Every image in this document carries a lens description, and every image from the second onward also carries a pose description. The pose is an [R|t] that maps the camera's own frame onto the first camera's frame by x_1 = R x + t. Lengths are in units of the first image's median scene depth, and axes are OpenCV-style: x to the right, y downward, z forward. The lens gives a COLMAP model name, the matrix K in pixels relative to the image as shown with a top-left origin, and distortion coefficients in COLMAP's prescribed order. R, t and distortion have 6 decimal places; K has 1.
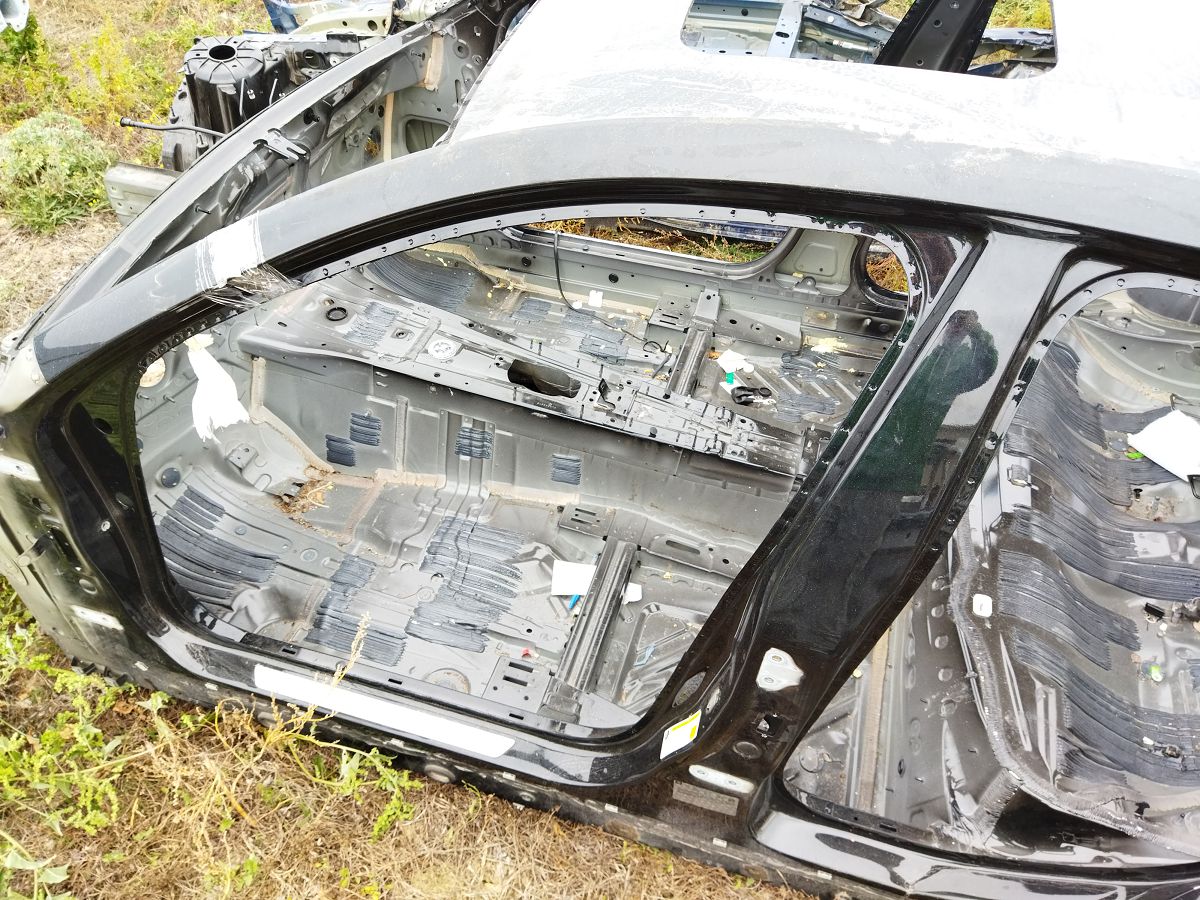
lens RADIAL K [[896.6, 0, 595.6], [0, 896.6, 438.8], [0, 0, 1]] dist [0.090384, -0.135646]
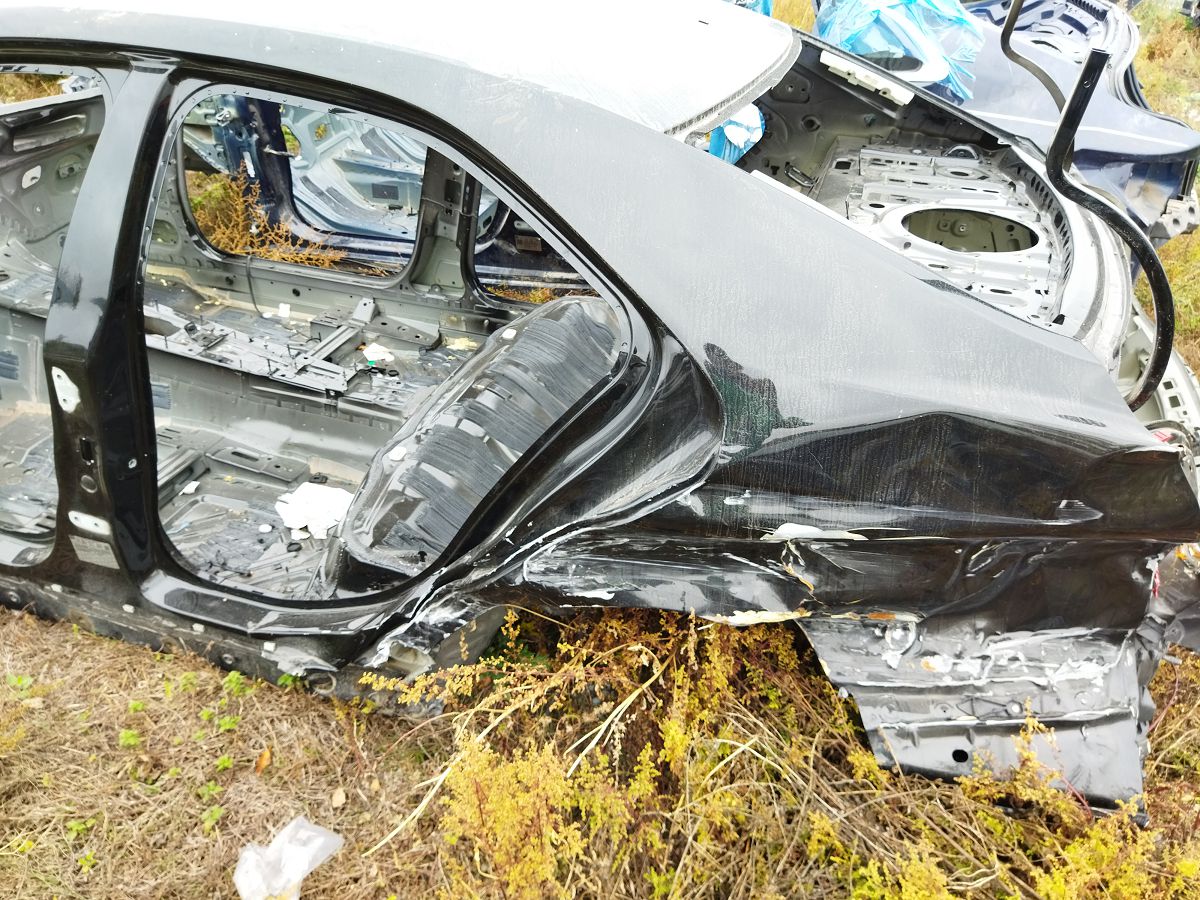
lens RADIAL K [[893.7, 0, 598.6], [0, 893.7, 435.2], [0, 0, 1]] dist [0.109138, -0.169182]
pose [[0.999858, 0.015640, 0.006194, 0.544337], [-0.014096, 0.979919, -0.198895, 0.316754], [-0.009180, 0.198779, 0.980001, -0.202569]]
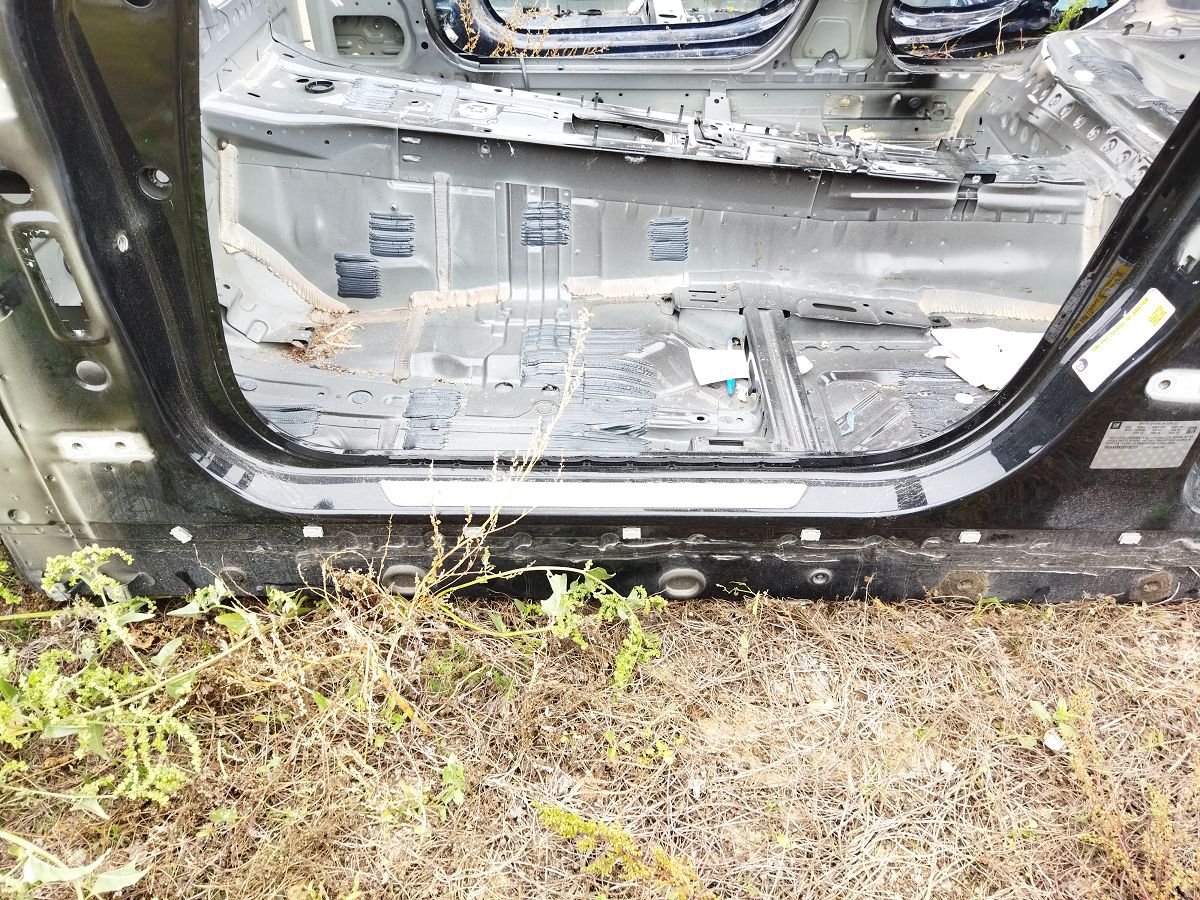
lens RADIAL K [[893.7, 0, 598.6], [0, 893.7, 435.2], [0, 0, 1]] dist [0.109138, -0.169182]
pose [[0.958326, -0.187822, 0.215252, -0.282765], [0.205585, 0.976601, -0.063134, 0.229746], [-0.198357, 0.104755, 0.974516, 0.270503]]
